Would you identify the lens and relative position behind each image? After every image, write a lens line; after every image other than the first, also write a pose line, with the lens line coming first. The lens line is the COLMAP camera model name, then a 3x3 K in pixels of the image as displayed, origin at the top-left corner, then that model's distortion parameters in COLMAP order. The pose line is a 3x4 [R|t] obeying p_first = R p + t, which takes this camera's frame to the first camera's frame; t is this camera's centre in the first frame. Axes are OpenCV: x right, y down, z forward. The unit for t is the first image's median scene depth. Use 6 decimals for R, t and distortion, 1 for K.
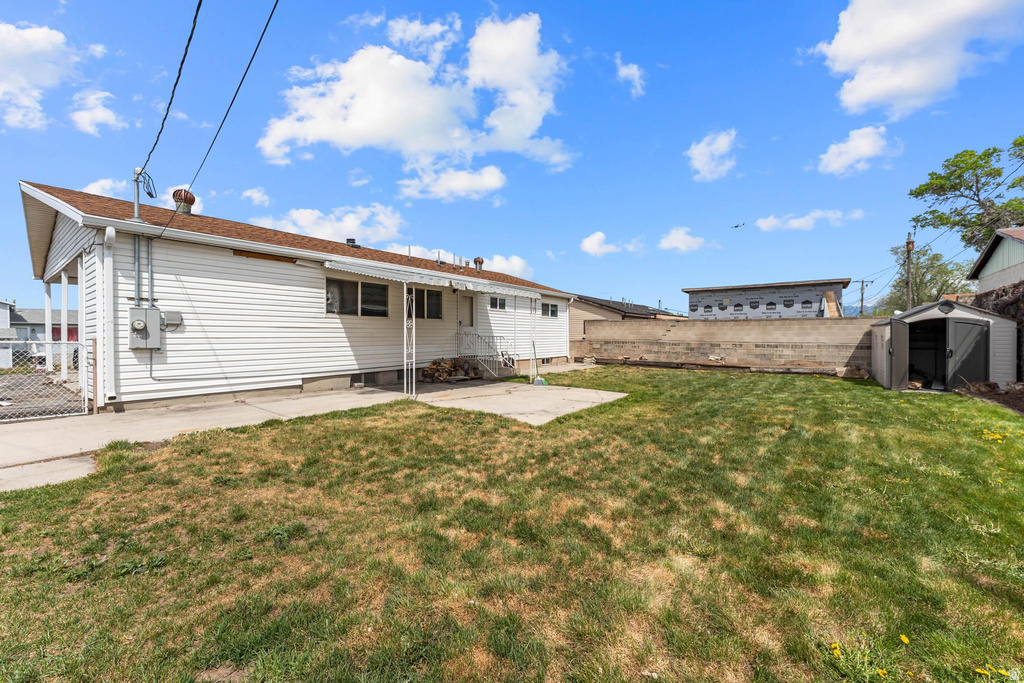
lens RADIAL K [[409.4, 0, 507.9], [0, 409.4, 340.6], [0, 0, 1]] dist [0.001848, 0.000050]
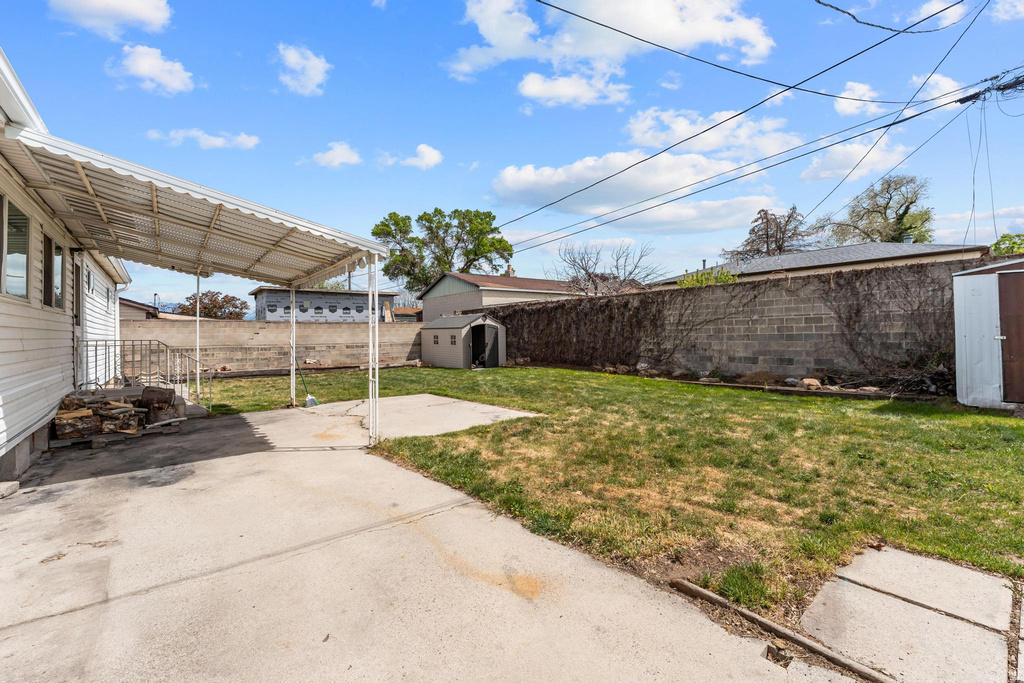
lens RADIAL K [[409.4, 0, 507.9], [0, 409.4, 340.6], [0, 0, 1]] dist [0.001848, 0.000050]
pose [[0.210547, -0.020131, 0.977376, -0.306868], [0.033176, 0.999359, 0.013437, -0.003458], [-0.977021, 0.029597, 0.211080, 0.300494]]
